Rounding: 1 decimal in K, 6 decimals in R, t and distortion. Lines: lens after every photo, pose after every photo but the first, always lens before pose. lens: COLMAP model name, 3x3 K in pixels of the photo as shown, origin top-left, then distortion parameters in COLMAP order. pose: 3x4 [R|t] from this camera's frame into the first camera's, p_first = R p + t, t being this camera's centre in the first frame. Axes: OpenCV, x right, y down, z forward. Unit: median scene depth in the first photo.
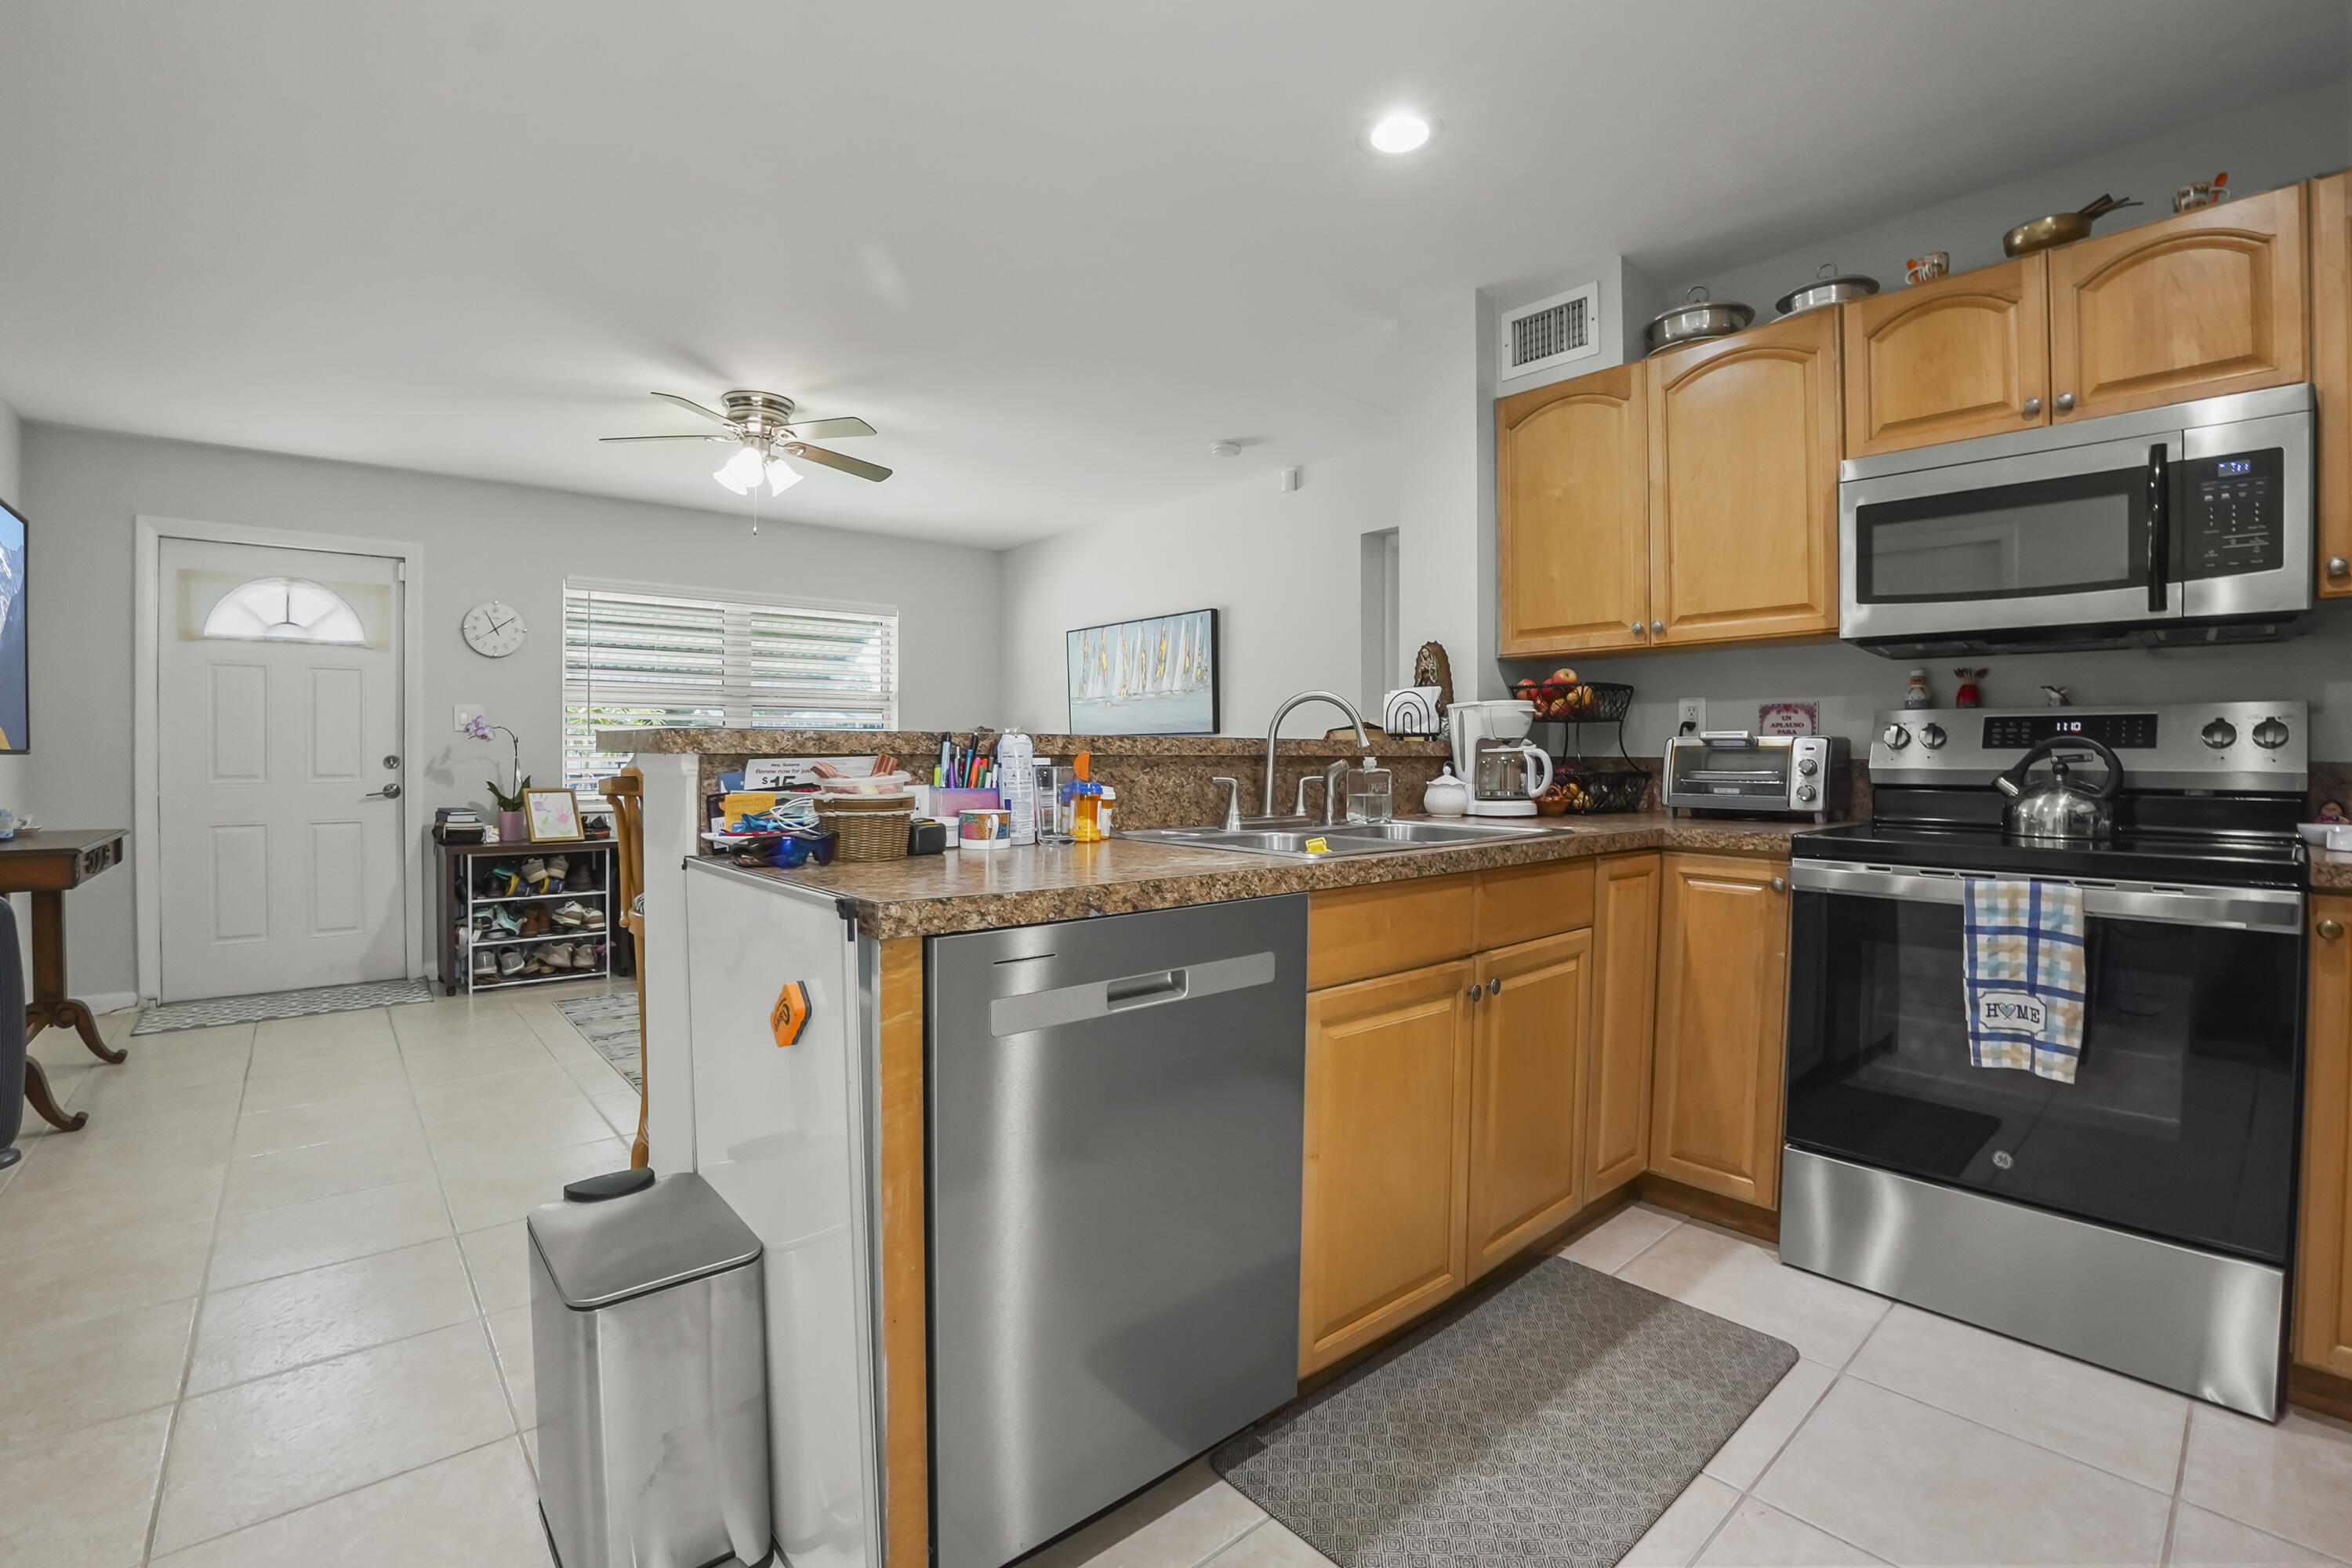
lens RADIAL K [[1051.2, 0, 1178.3], [0, 1051.2, 744.2], [0, 0, 1]] dist [-0.026399, 0.000188]
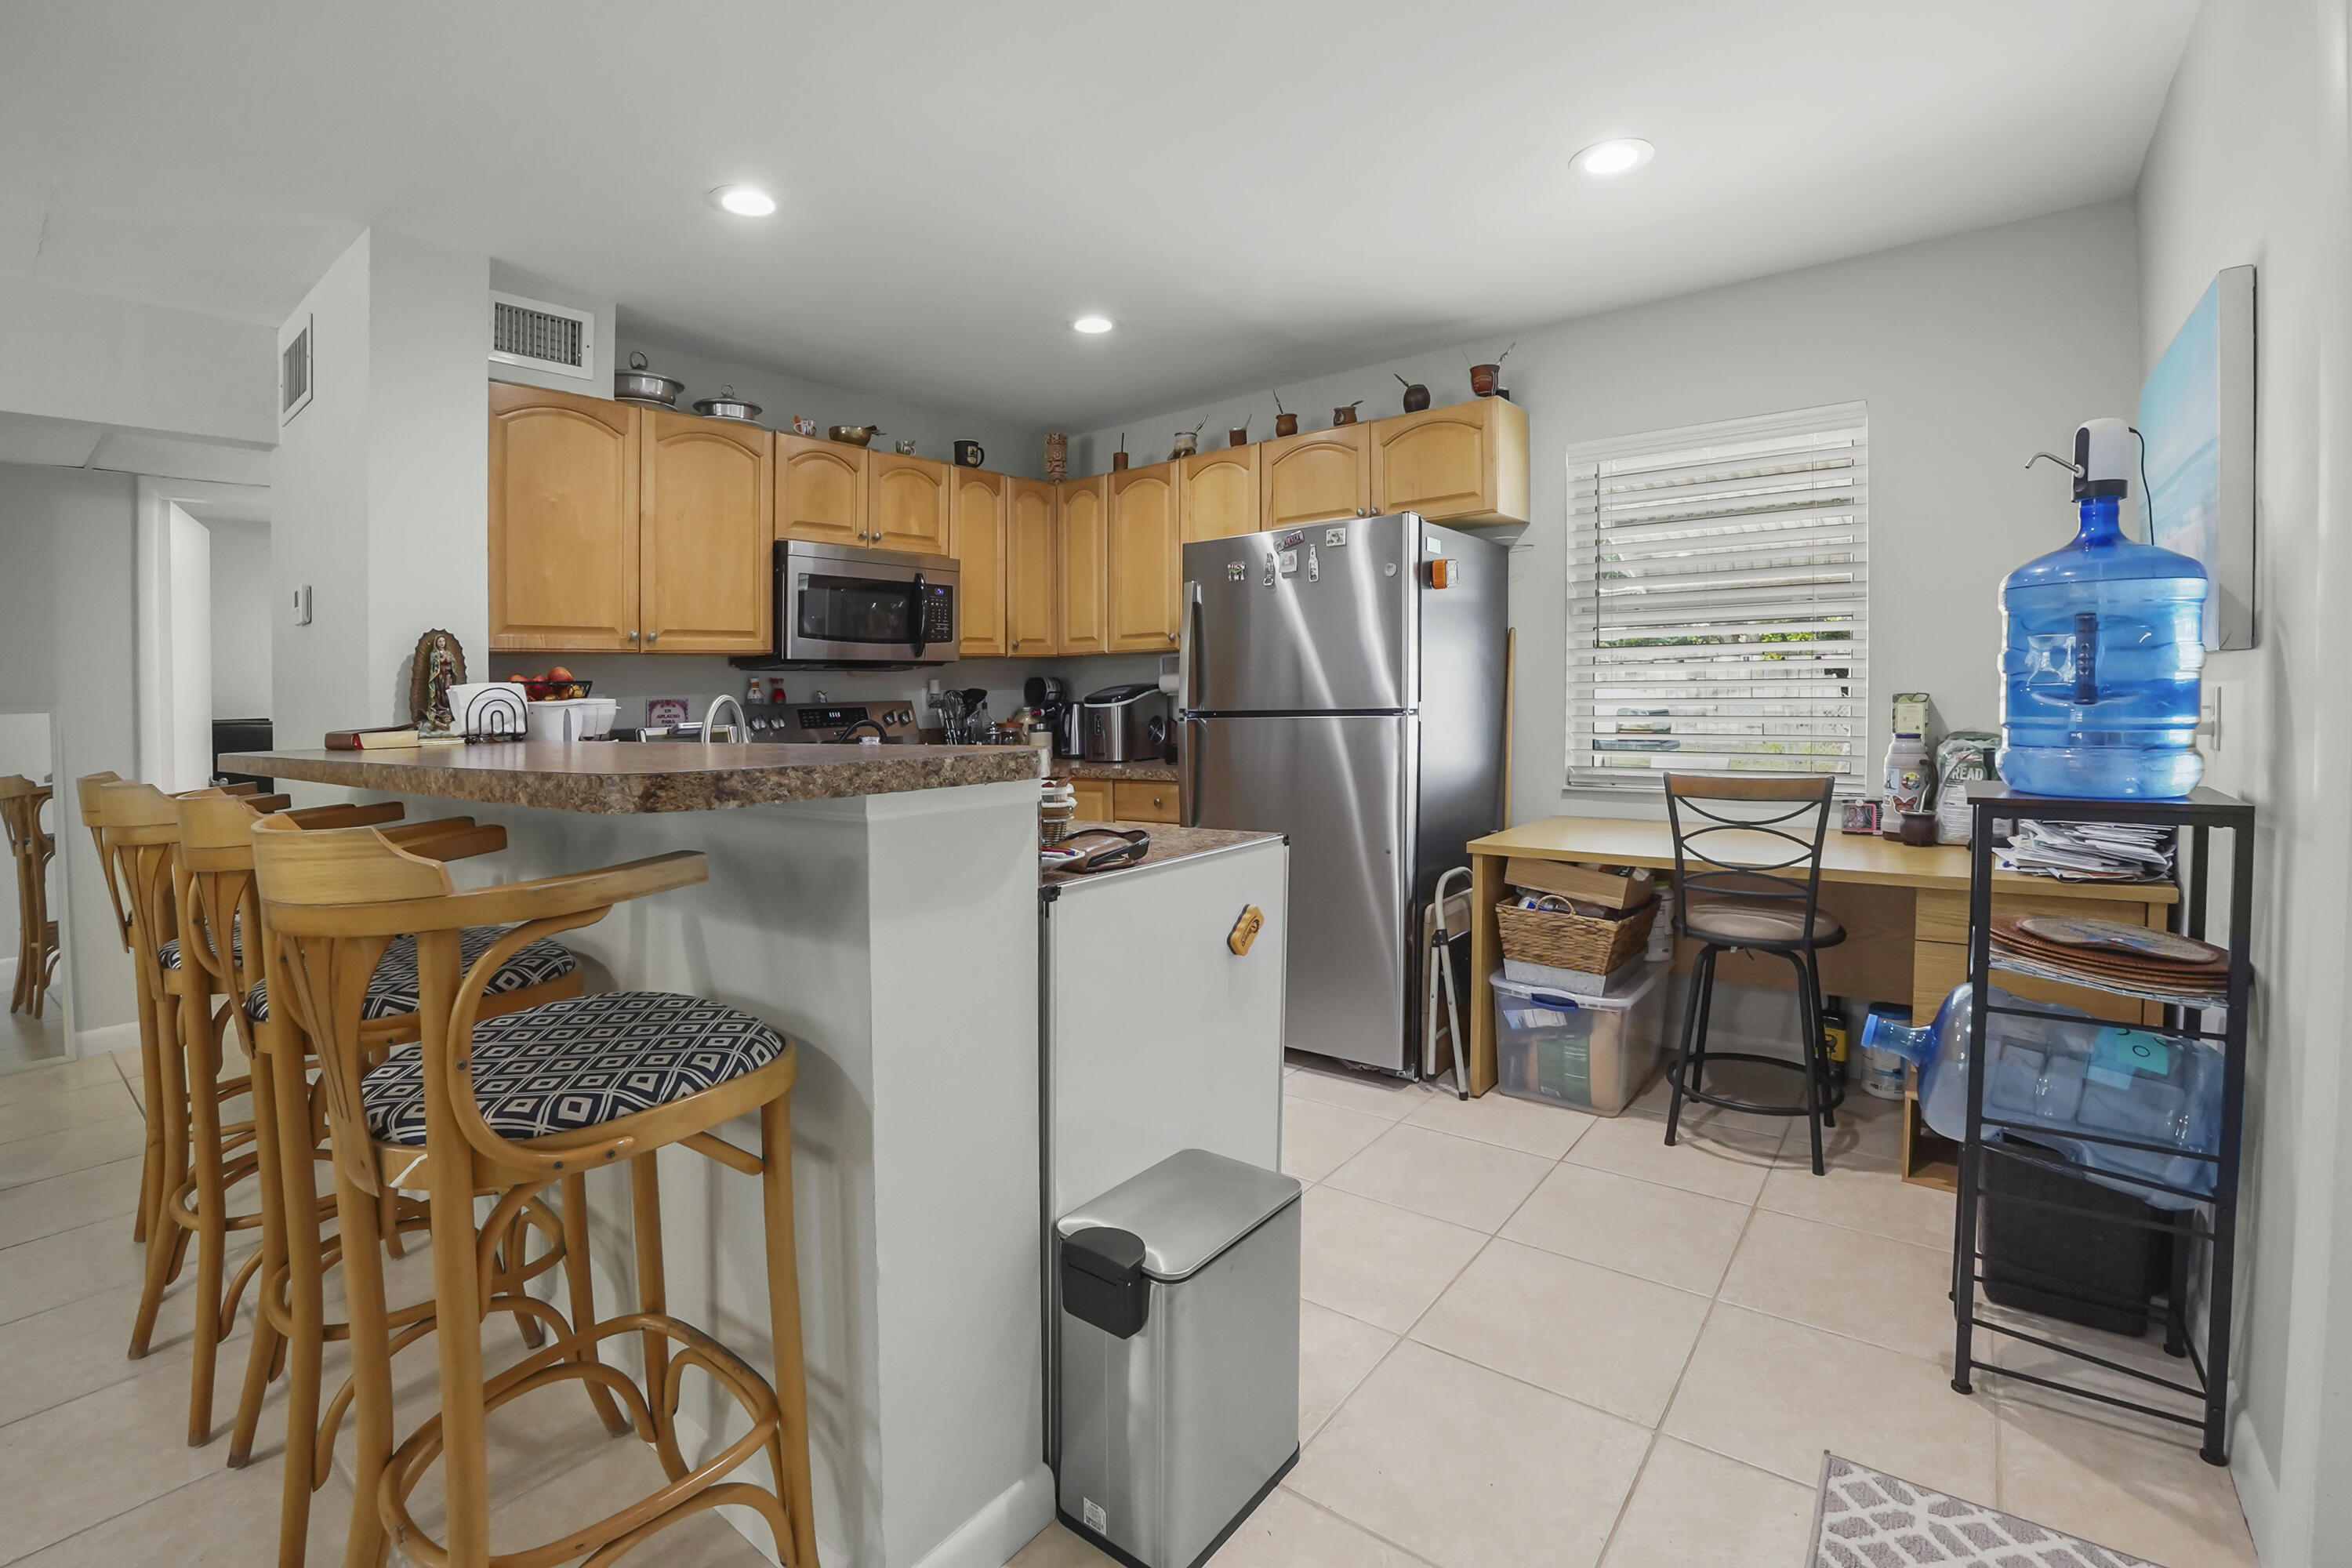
lens RADIAL K [[1051.2, 0, 1178.3], [0, 1051.2, 744.2], [0, 0, 1]] dist [-0.026399, 0.000188]
pose [[-0.176201, -0.045452, 0.983304, -0.845875], [0.018635, 0.998600, 0.049498, -0.037870], [-0.984178, 0.027046, -0.175107, 0.632360]]
